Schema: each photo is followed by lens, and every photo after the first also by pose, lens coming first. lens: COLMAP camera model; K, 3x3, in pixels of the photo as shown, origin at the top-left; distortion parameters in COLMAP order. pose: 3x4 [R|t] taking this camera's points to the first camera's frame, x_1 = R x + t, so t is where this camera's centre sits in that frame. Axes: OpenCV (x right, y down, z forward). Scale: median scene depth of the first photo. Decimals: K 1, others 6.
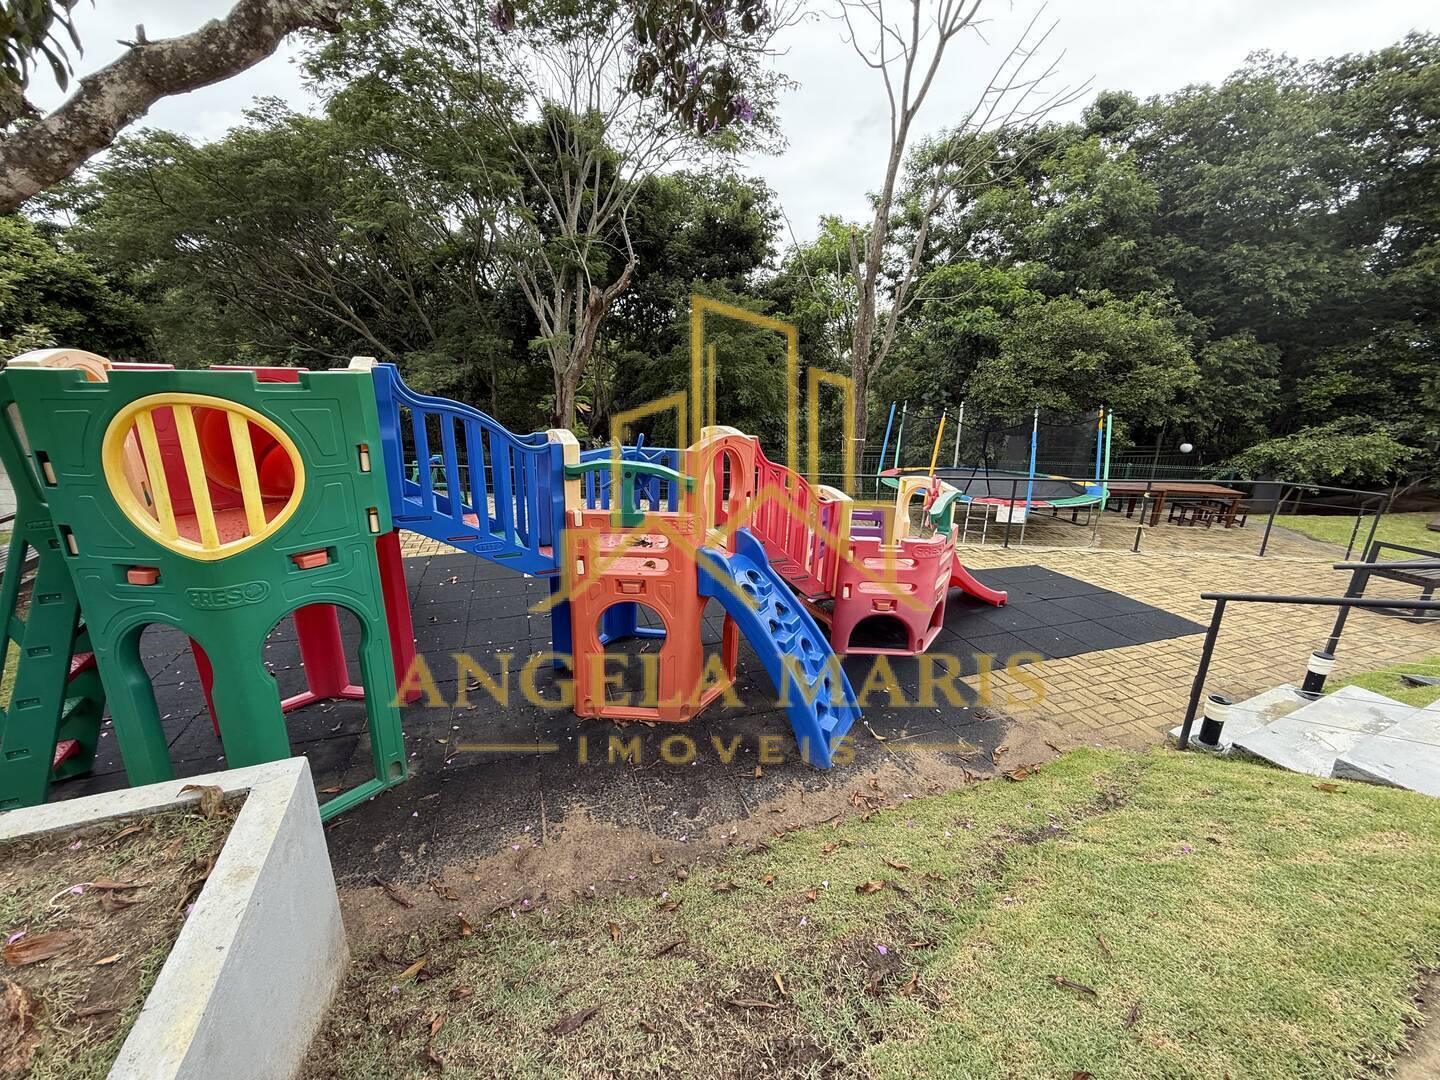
lens RADIAL K [[579.4, 0, 720.0], [0, 579.4, 540.0], [0, 0, 1]] dist [0.014338, 0.000107]
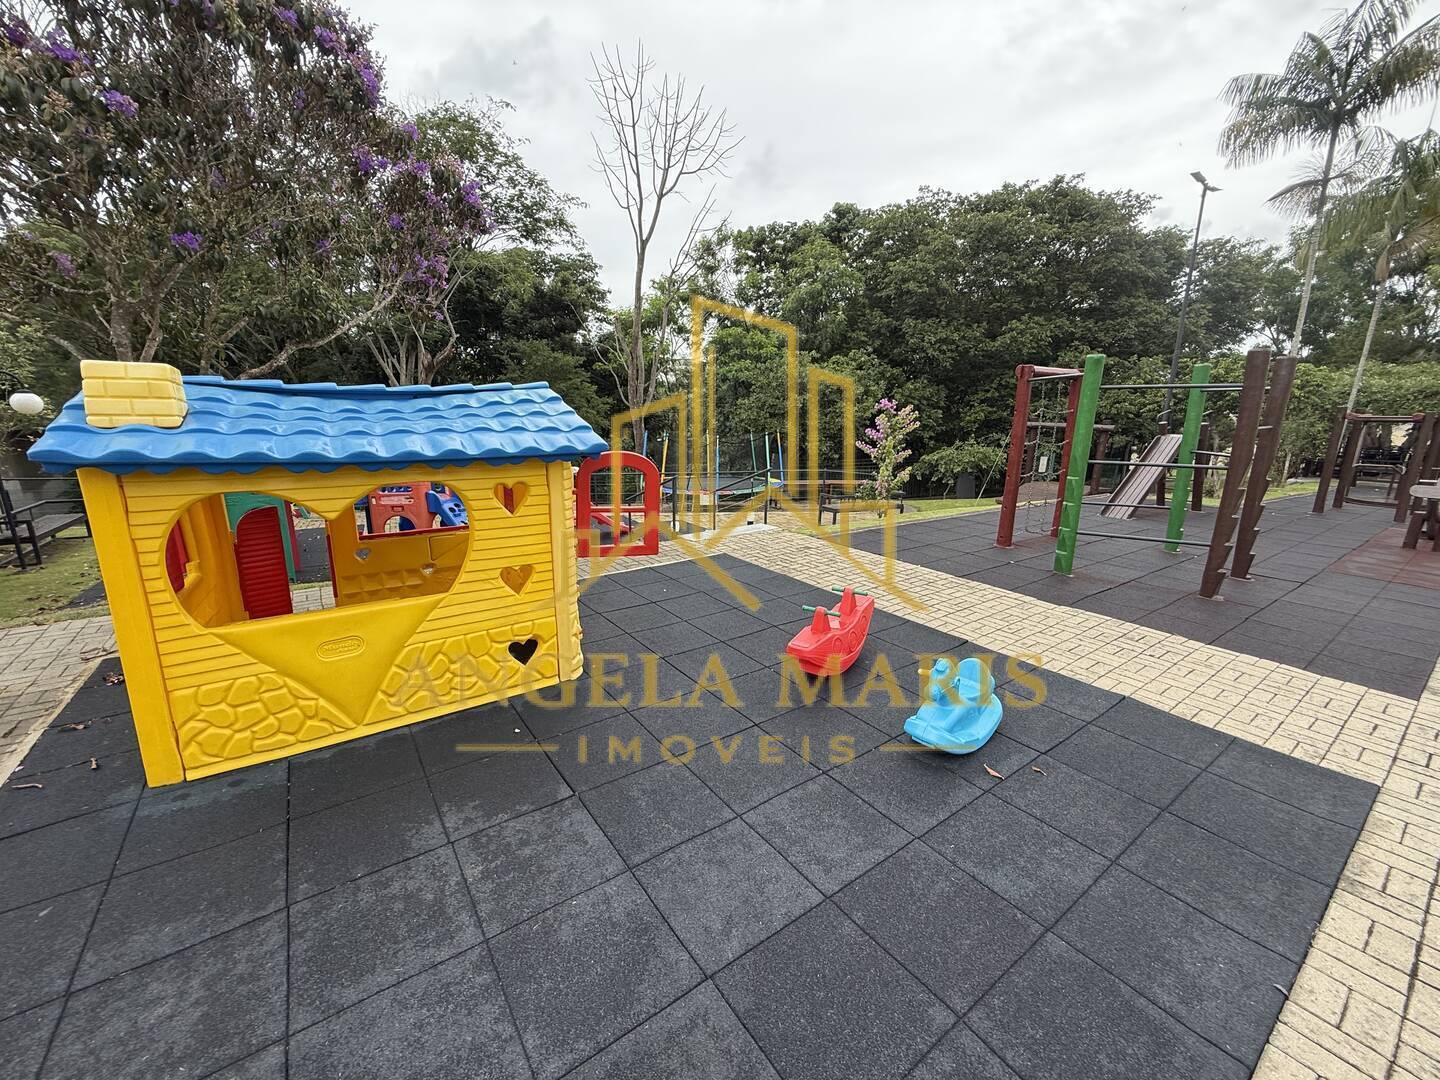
lens RADIAL K [[579.4, 0, 720.0], [0, 579.4, 540.0], [0, 0, 1]] dist [0.014338, 0.000107]
pose [[0.984676, -0.055108, 0.165458, 0.148300], [0.063475, 0.996936, -0.045712, 0.078825], [-0.162432, 0.055514, 0.985157, -0.309644]]
